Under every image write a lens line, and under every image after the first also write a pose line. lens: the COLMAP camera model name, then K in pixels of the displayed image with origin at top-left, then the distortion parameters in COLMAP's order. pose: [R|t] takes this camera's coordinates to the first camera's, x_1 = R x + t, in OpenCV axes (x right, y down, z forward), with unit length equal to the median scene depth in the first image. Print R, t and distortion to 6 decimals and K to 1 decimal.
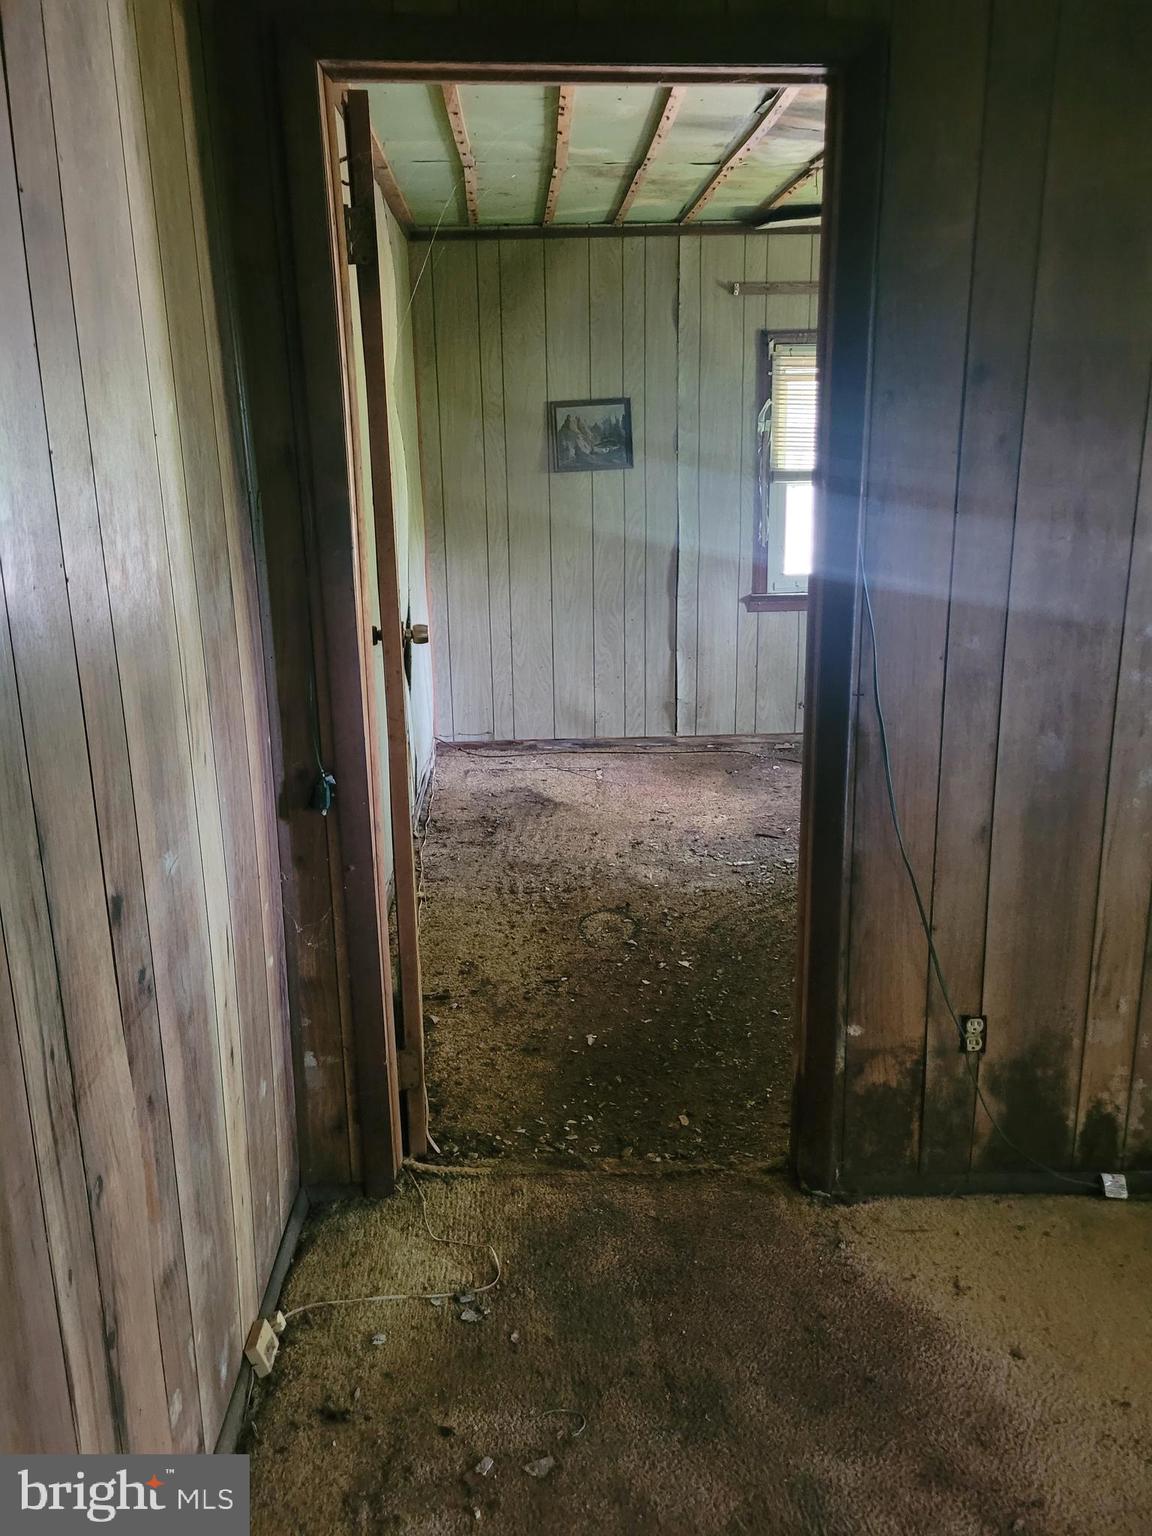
lens RADIAL K [[1157.3, 0, 575.2], [0, 1157.3, 767.0], [0, 0, 1]] dist [0.040099, -0.028244]
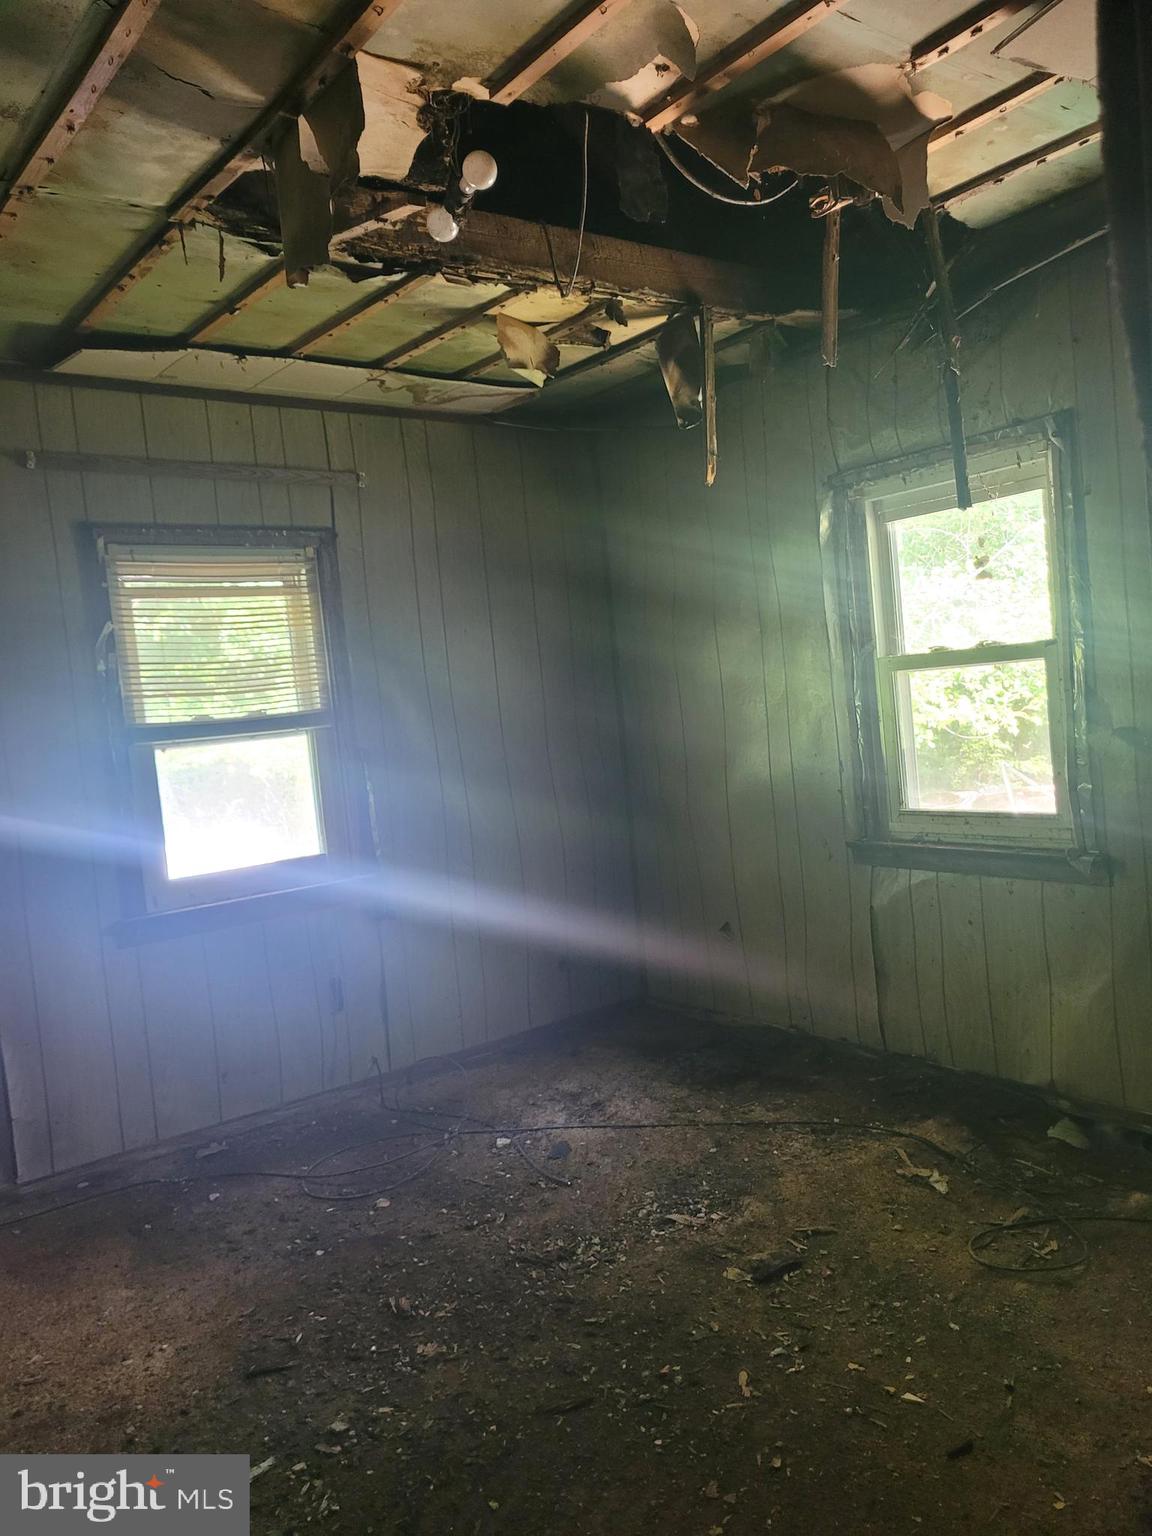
lens RADIAL K [[1157.3, 0, 571.3], [0, 1157.3, 769.9], [0, 0, 1]] dist [0.040099, -0.028244]
pose [[0.820181, -0.087863, 0.565317, 0.003573], [0.224501, 0.958307, -0.176770, -0.064810], [-0.526216, 0.271898, 0.805710, 0.369003]]
